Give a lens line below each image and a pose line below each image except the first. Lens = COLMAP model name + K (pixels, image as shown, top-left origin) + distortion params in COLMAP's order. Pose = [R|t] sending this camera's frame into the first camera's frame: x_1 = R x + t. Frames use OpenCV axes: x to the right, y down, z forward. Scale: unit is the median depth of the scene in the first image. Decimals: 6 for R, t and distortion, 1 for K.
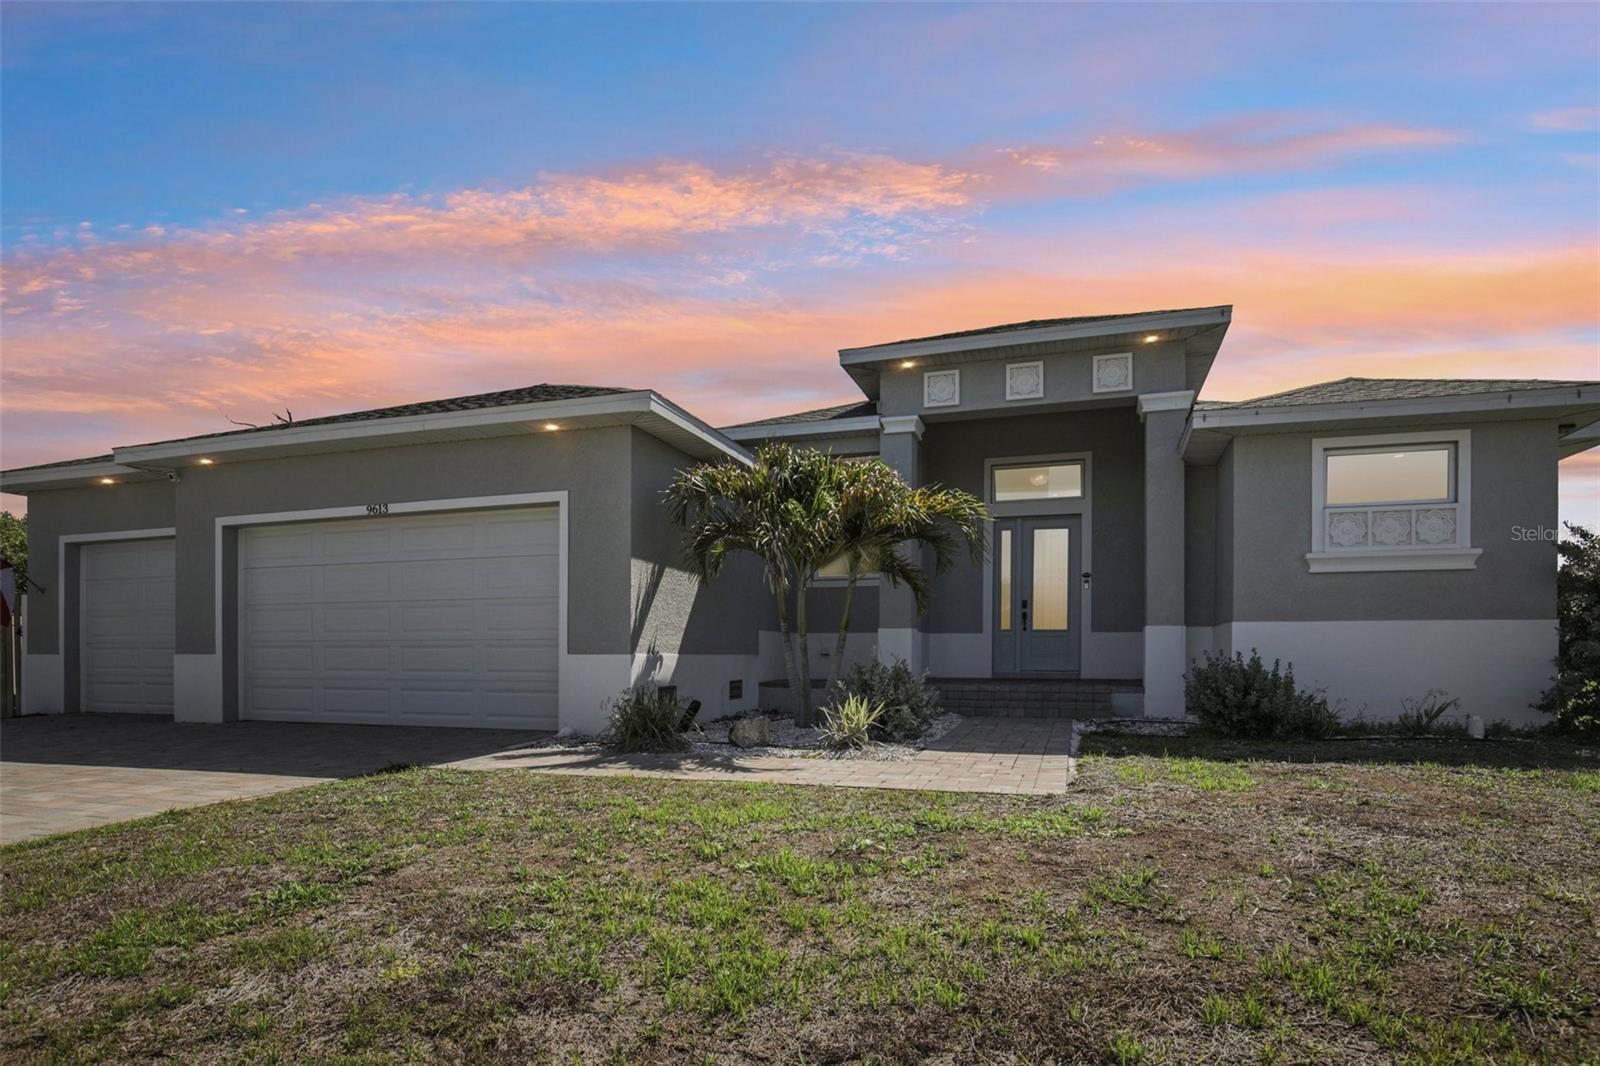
lens RADIAL K [[820.0, 0, 846.1], [0, 820.0, 671.7], [0, 0, 1]] dist [0.002909, 0.000609]
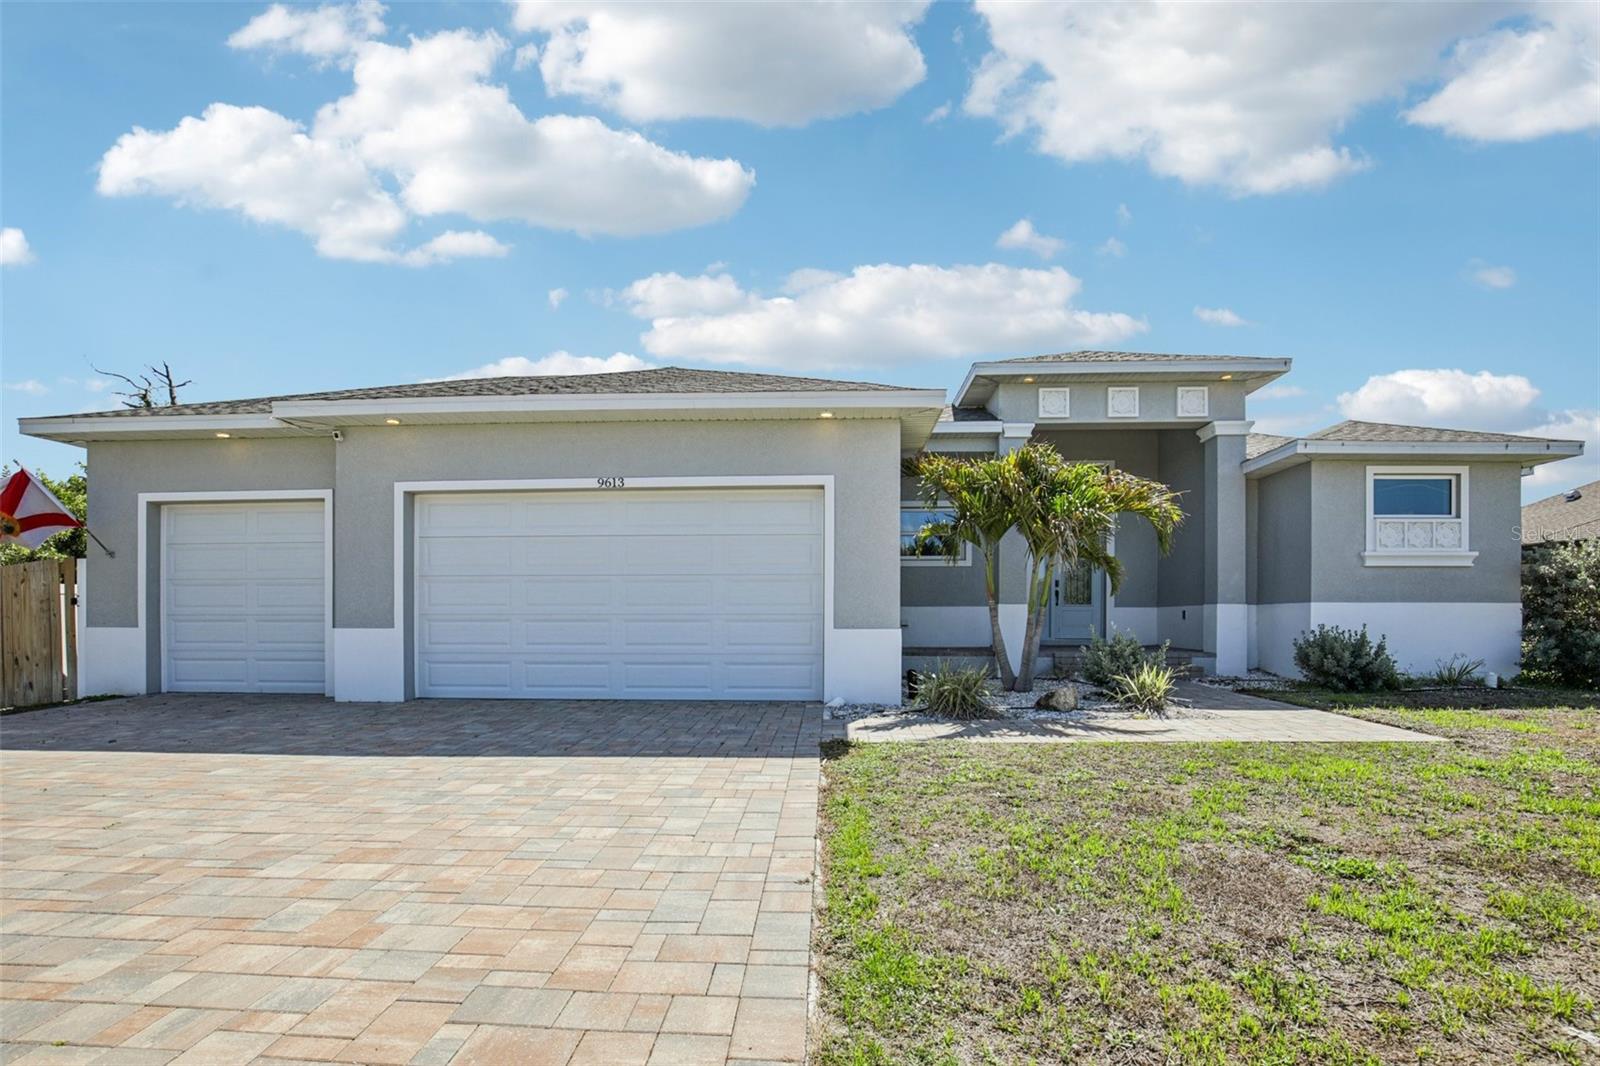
lens RADIAL K [[728.9, 0, 796.7], [0, 728.9, 639.3], [0, 0, 1]] dist [-0.002809, 0.000269]
pose [[0.966707, -0.005488, 0.255826, -0.538296], [0.004810, 0.999983, 0.003277, -0.009040], [-0.255840, -0.001937, 0.966717, 0.081760]]
